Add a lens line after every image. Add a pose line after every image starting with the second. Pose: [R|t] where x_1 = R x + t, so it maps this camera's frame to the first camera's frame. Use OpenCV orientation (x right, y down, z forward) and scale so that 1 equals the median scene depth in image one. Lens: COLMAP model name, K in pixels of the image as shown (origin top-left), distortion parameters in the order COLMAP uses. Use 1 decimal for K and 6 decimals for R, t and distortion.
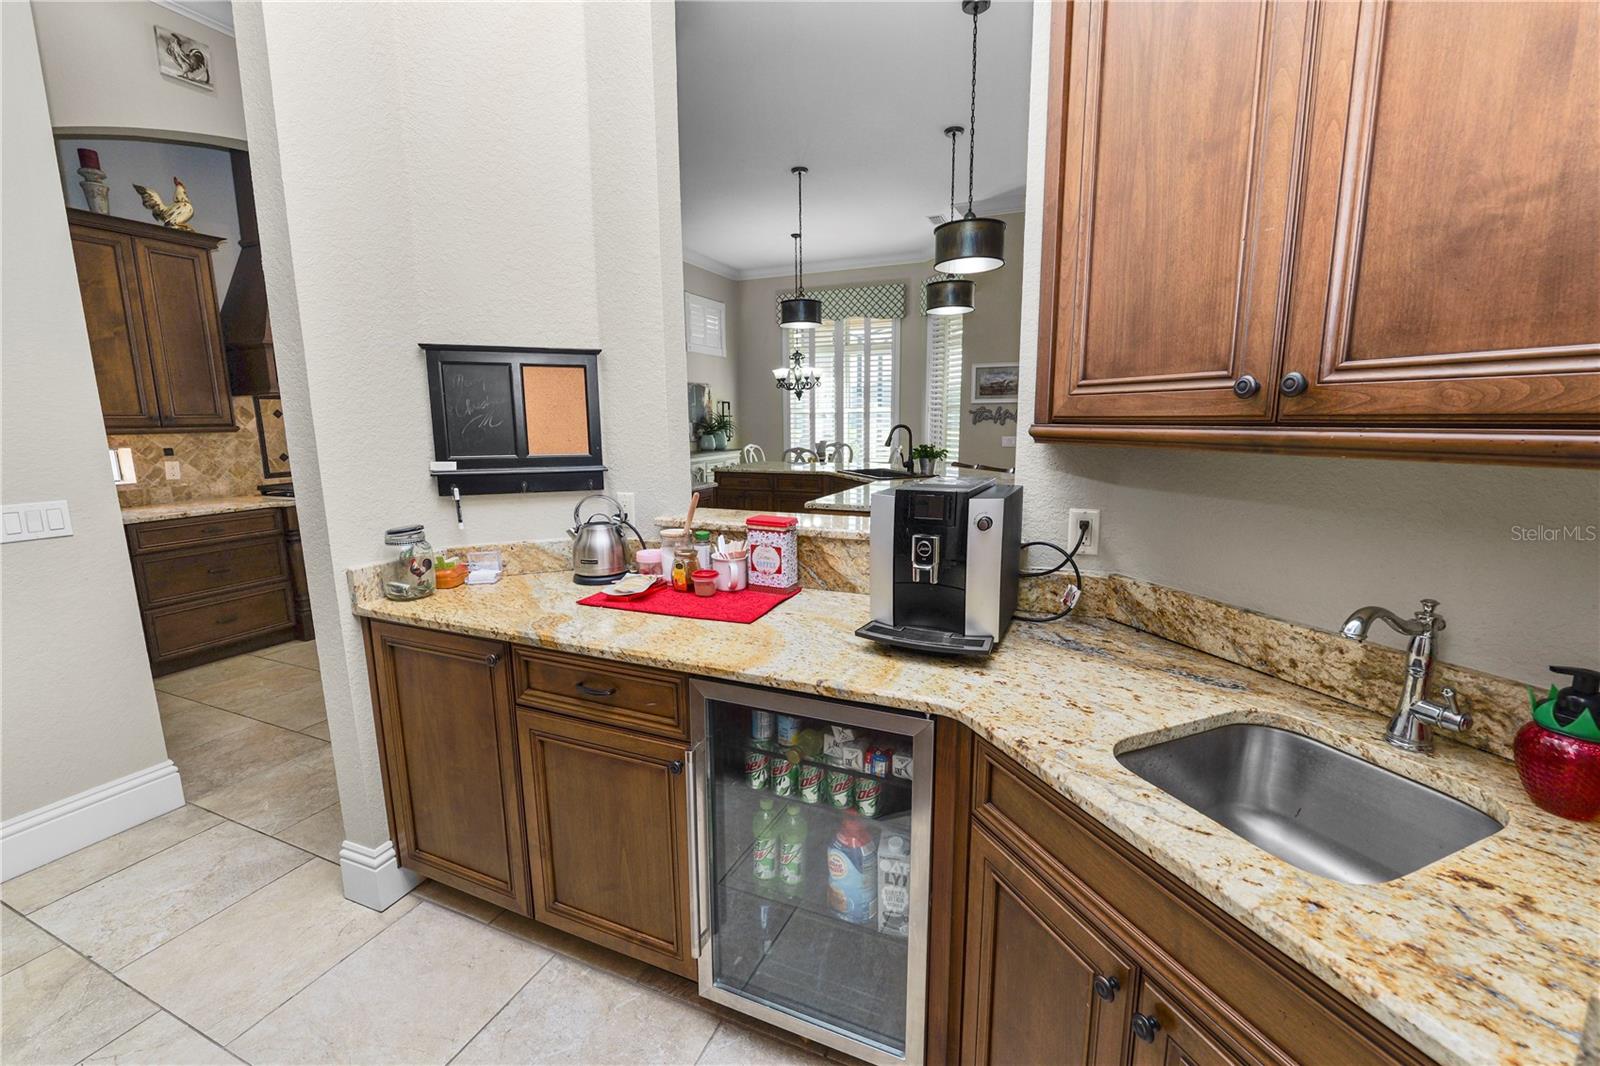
lens RADIAL K [[651.4, 0, 804.3], [0, 651.4, 529.4], [0, 0, 1]] dist [-0.014111, 0.001212]
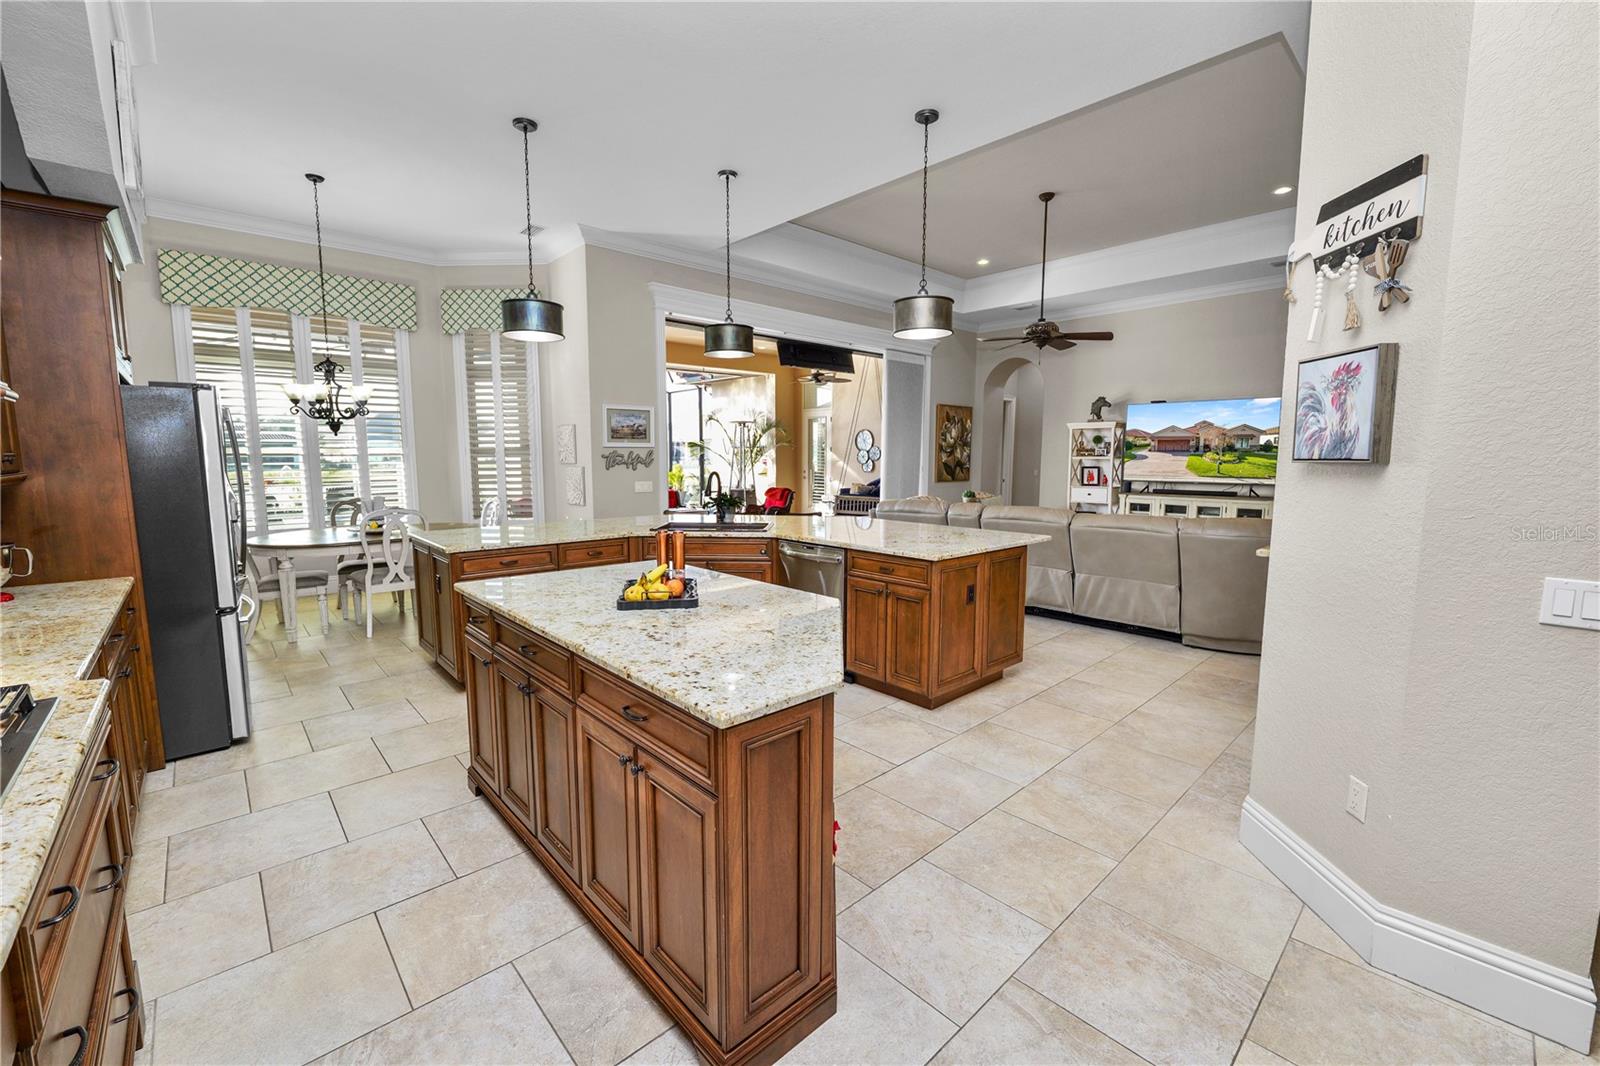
lens RADIAL K [[651.4, 0, 806.3], [0, 651.4, 531.7], [0, 0, 1]] dist [-0.014111, 0.001212]
pose [[0.403929, -0.097229, 0.909608, -0.860453], [0.149919, 0.987928, 0.039026, -0.129296], [-0.902422, 0.120603, 0.413630, 0.710113]]
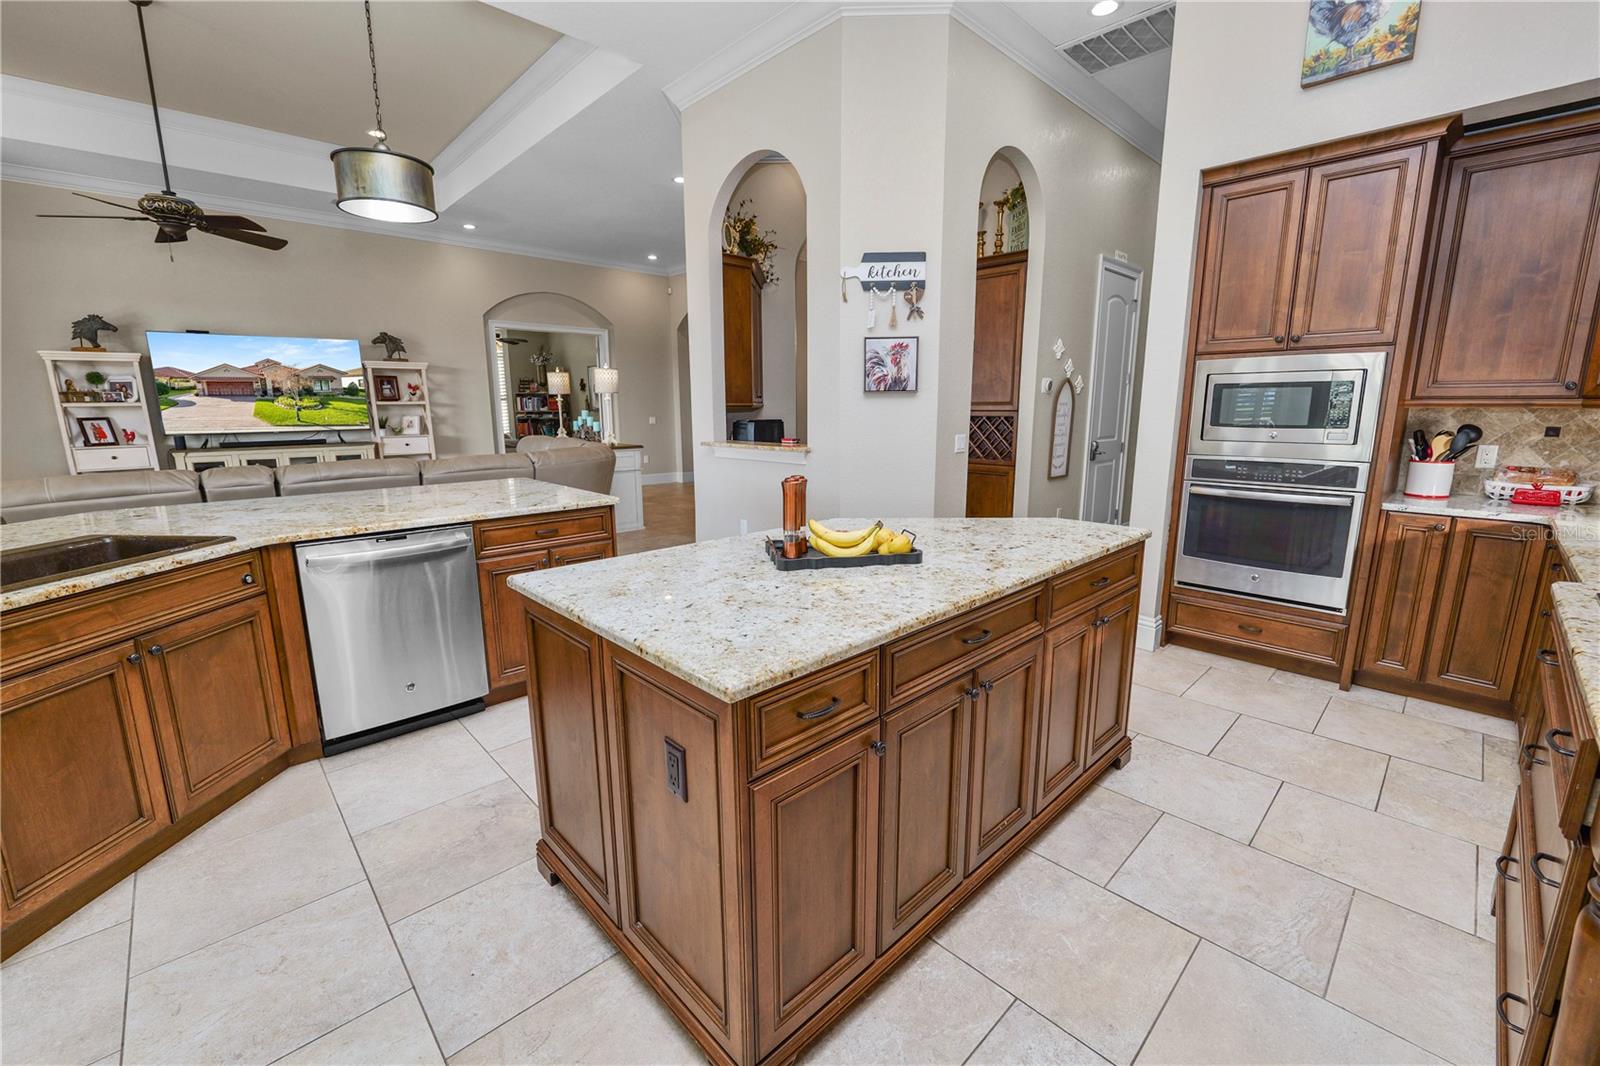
lens RADIAL K [[651.4, 0, 802.5], [0, 651.4, 532.7], [0, 0, 1]] dist [-0.014111, 0.001212]
pose [[-0.918005, -0.062680, 0.391583, -0.519718], [0.080556, 0.937369, 0.338895, -0.249572], [-0.388300, 0.342652, -0.855461, 1.526262]]
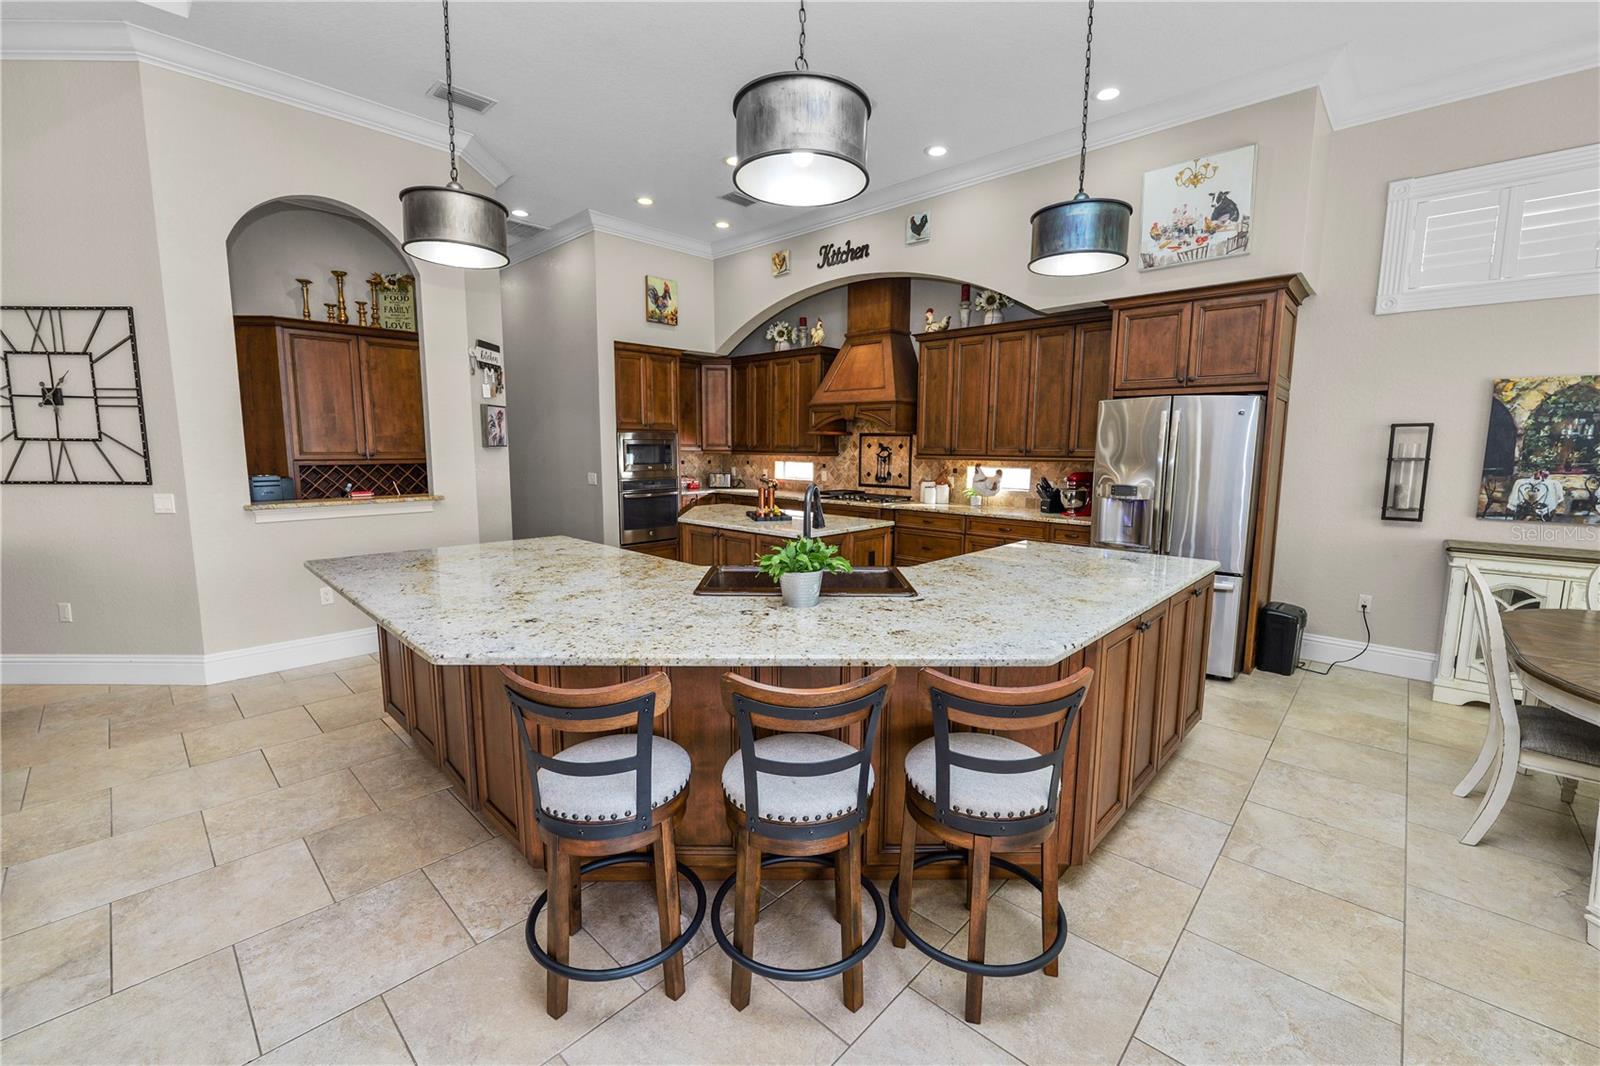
lens RADIAL K [[651.4, 0, 802.5], [0, 651.4, 530.0], [0, 0, 1]] dist [-0.014111, 0.001212]
pose [[-0.344194, 0.130473, -0.929789, 0.785835], [-0.163348, 0.966873, 0.196146, -0.297152], [0.924580, 0.219391, -0.311480, 1.556359]]
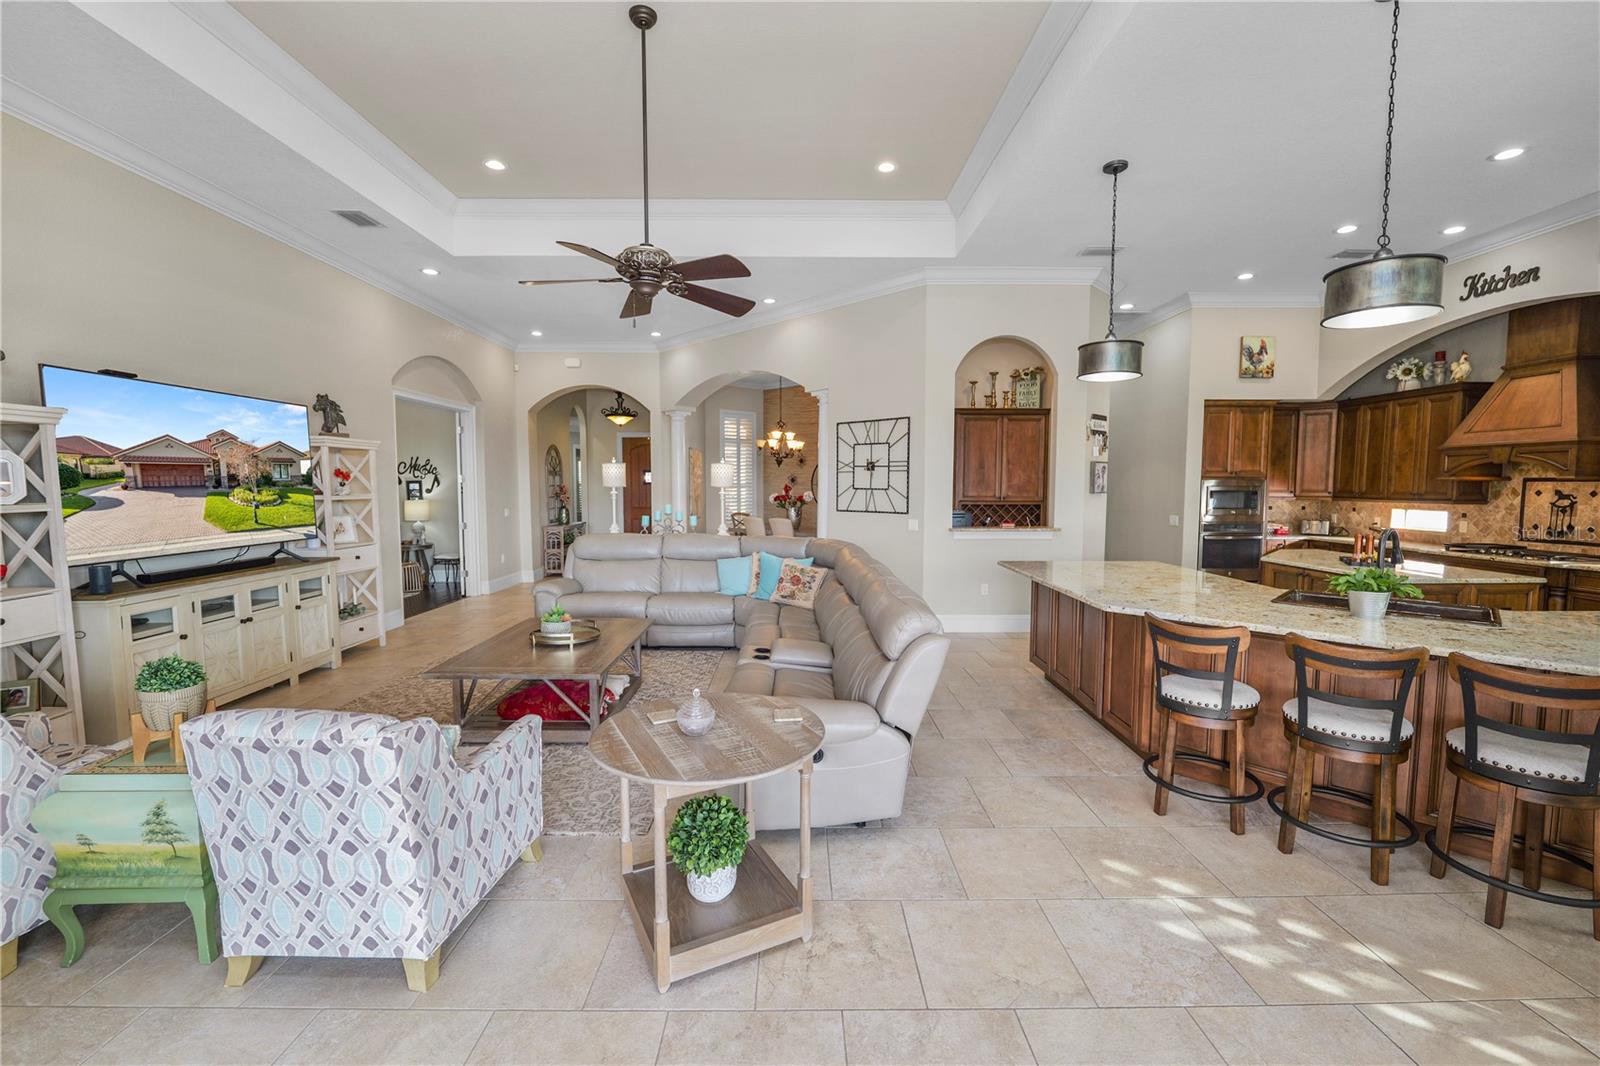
lens RADIAL K [[651.4, 0, 796.1], [0, 651.4, 532.4], [0, 0, 1]] dist [-0.014111, 0.001212]
pose [[-0.918964, 0.039599, -0.392348, 1.167922], [-0.057992, 0.970557, 0.233786, -0.355546], [0.390054, 0.237594, -0.889611, 1.777025]]
